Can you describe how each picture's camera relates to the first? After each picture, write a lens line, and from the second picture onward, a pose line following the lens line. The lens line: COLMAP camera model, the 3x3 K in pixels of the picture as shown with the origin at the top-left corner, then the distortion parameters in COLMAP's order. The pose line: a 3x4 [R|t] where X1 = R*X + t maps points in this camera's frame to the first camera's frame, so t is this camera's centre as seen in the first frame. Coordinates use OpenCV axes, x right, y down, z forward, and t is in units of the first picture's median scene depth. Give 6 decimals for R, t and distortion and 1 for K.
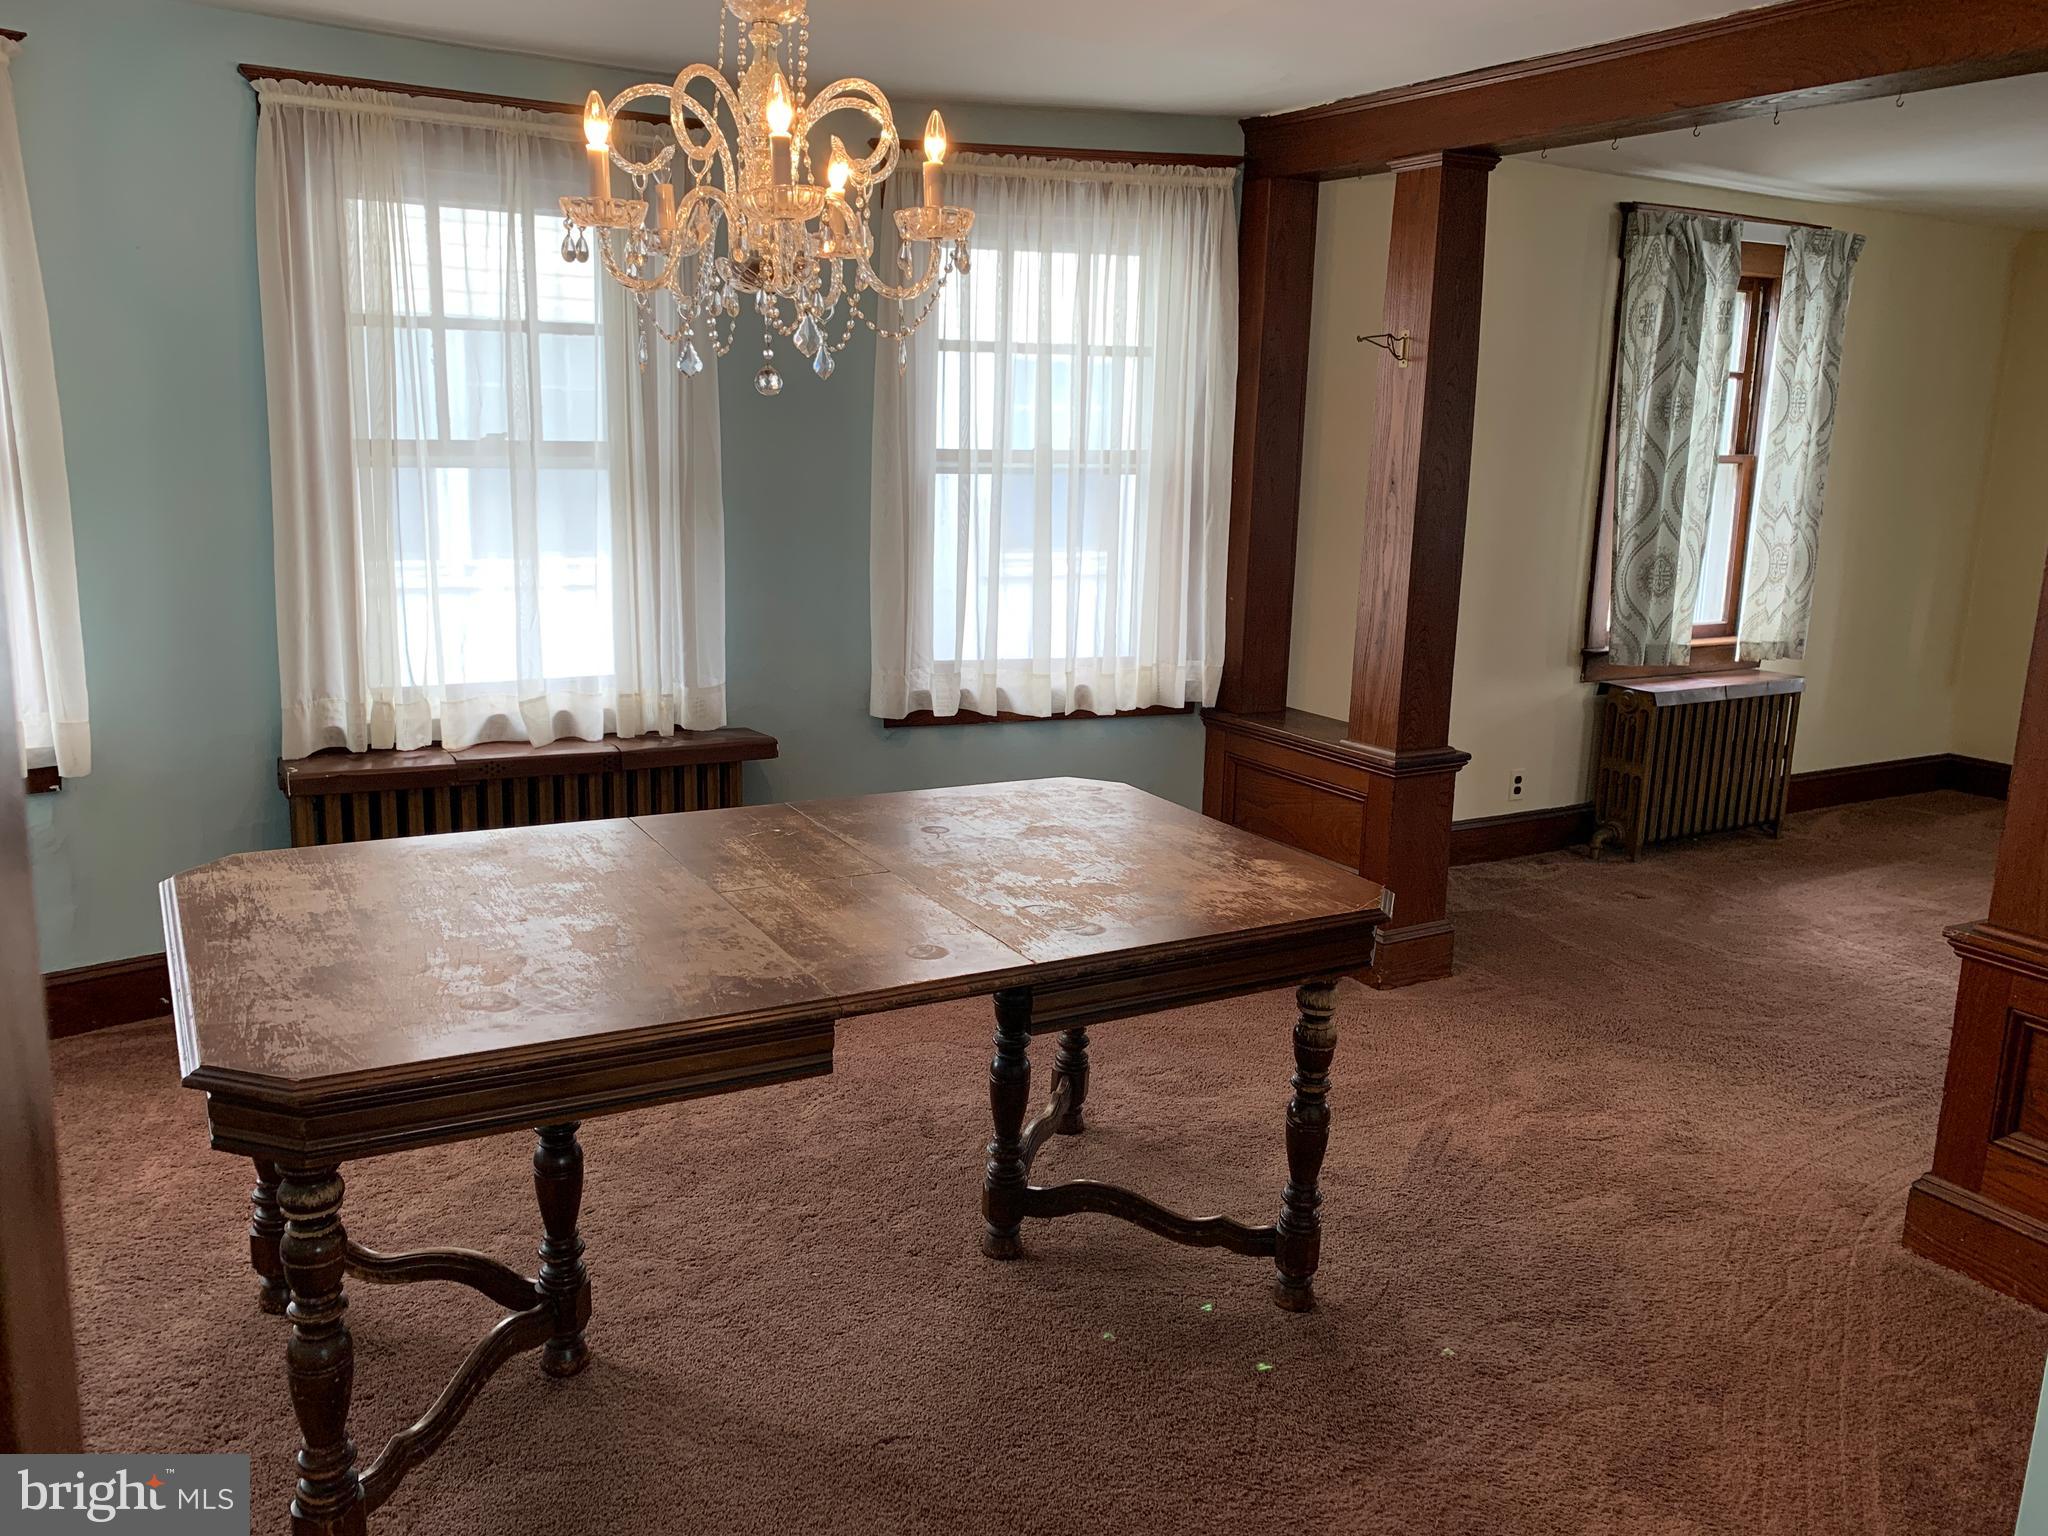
lens RADIAL K [[1558.9, 0, 1021.0], [0, 1558.9, 754.9], [0, 0, 1]] dist [0.041226, -0.057296]
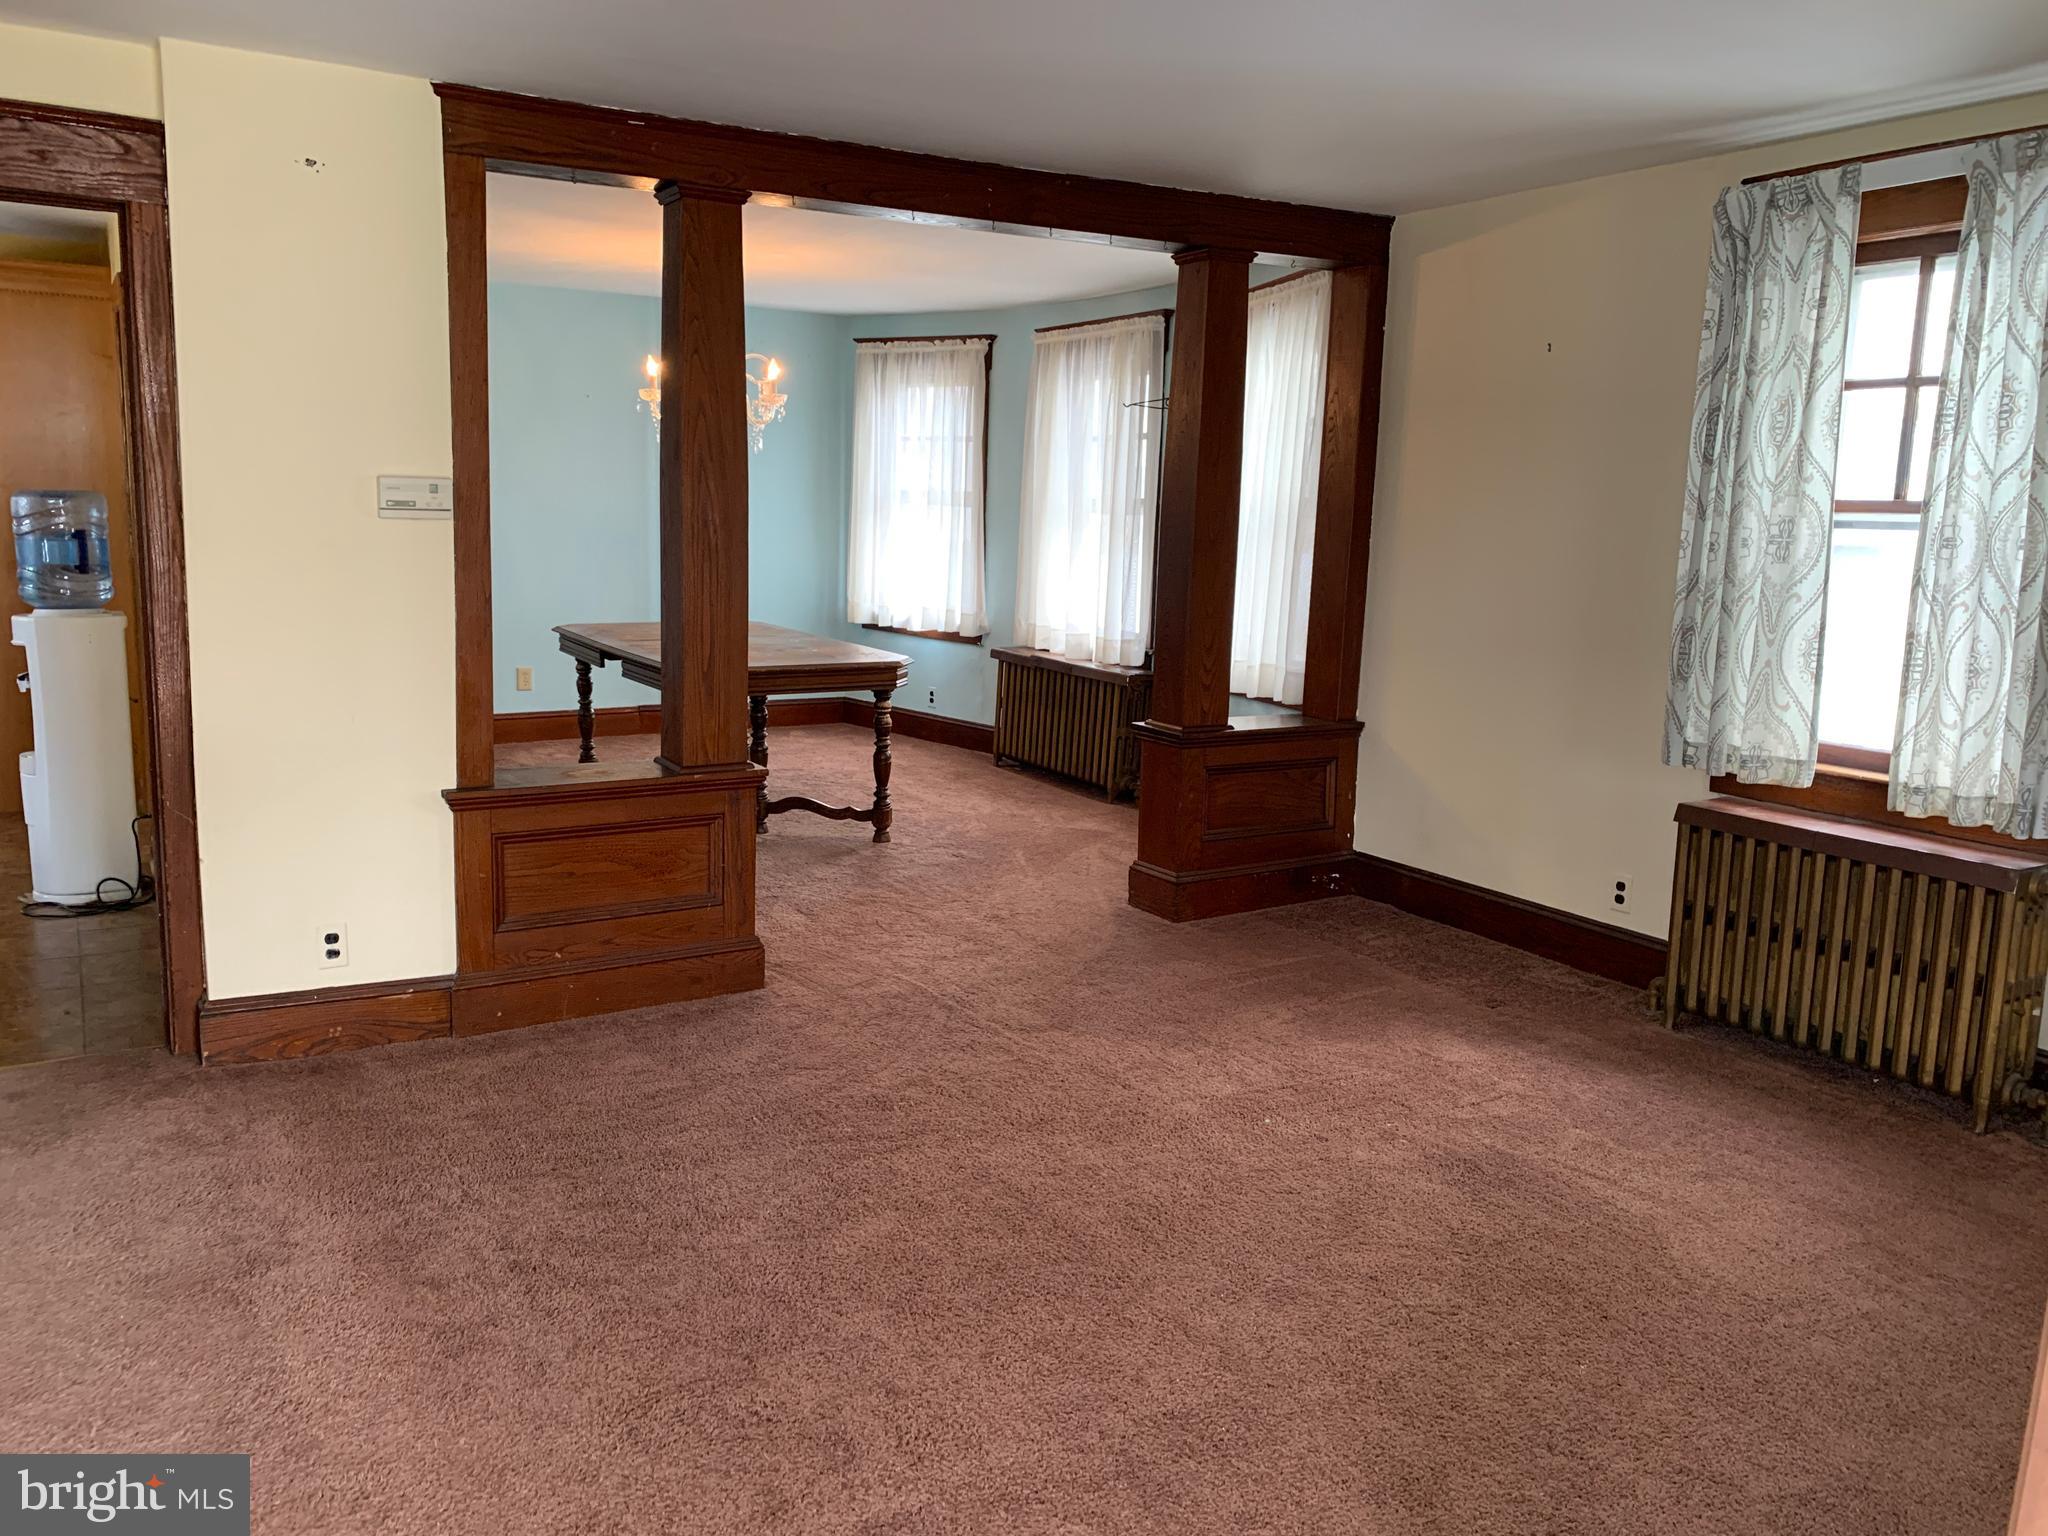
lens RADIAL K [[1558.9, 0, 1025.7], [0, 1558.9, 747.4], [0, 0, 1]] dist [0.041226, -0.057296]
pose [[0.019324, 0.120822, -0.992486, 1.238645], [-0.242880, 0.963503, 0.112565, -0.079559], [0.969864, 0.238880, 0.047964, 0.686845]]
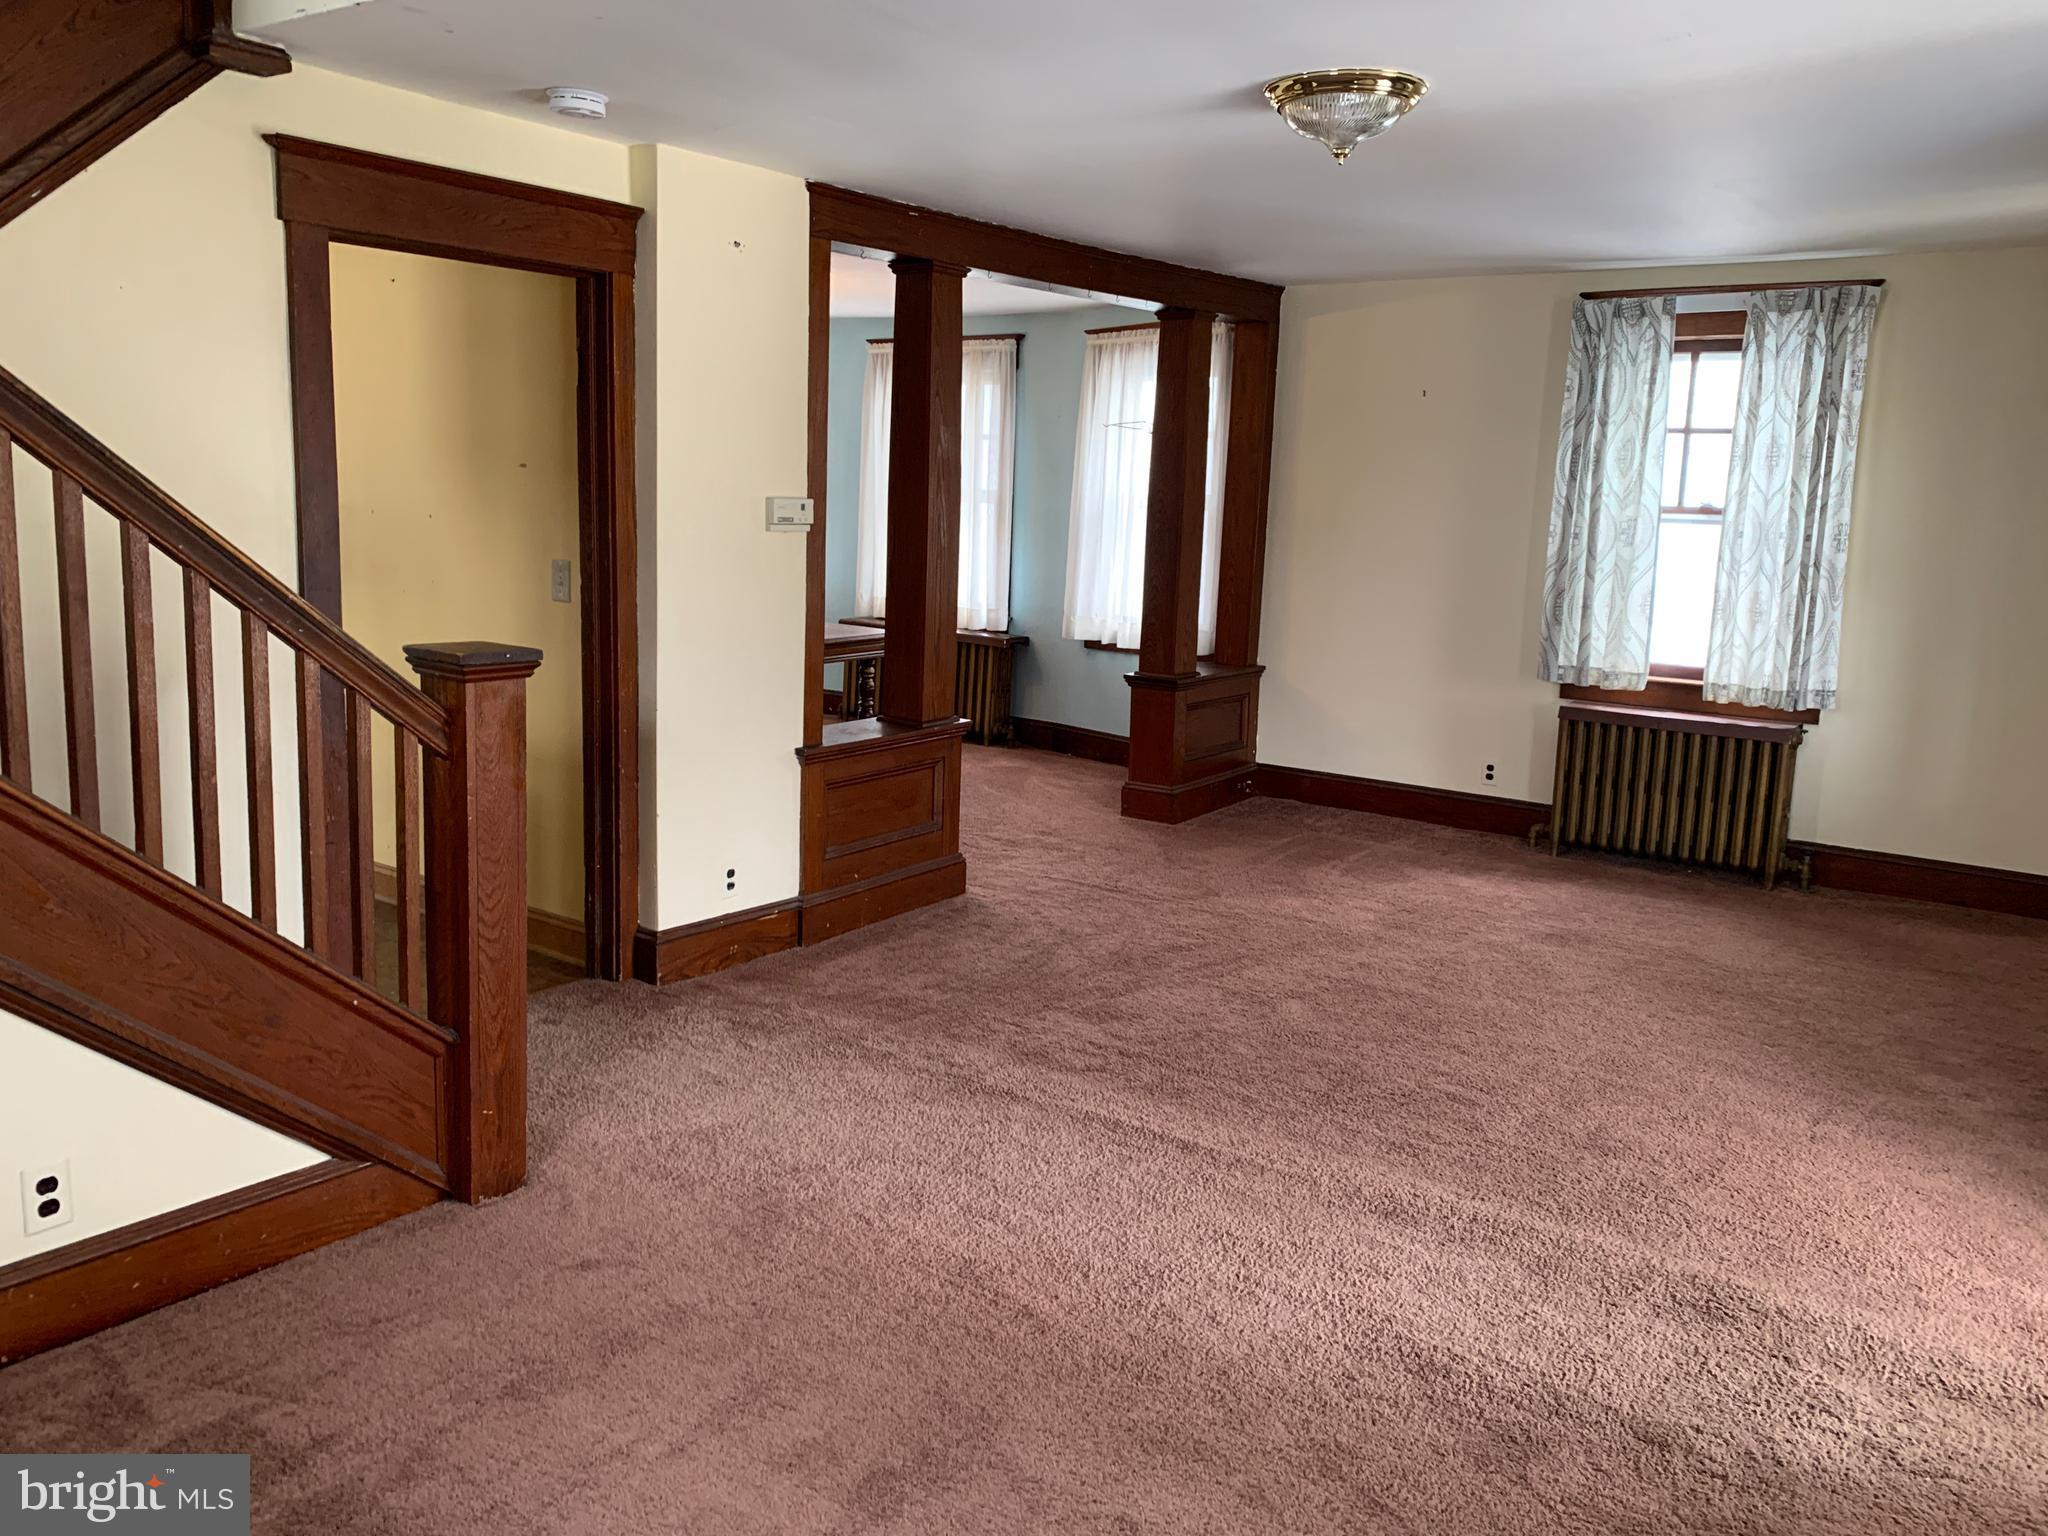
lens RADIAL K [[1558.9, 0, 1024.0], [0, 1558.9, 747.9], [0, 0, 1]] dist [0.041226, -0.057296]
pose [[0.399797, 0.131863, -0.907069, 1.392733], [-0.213856, 0.975706, 0.047582, 0.022124], [0.891307, 0.174959, 0.418284, 0.173907]]
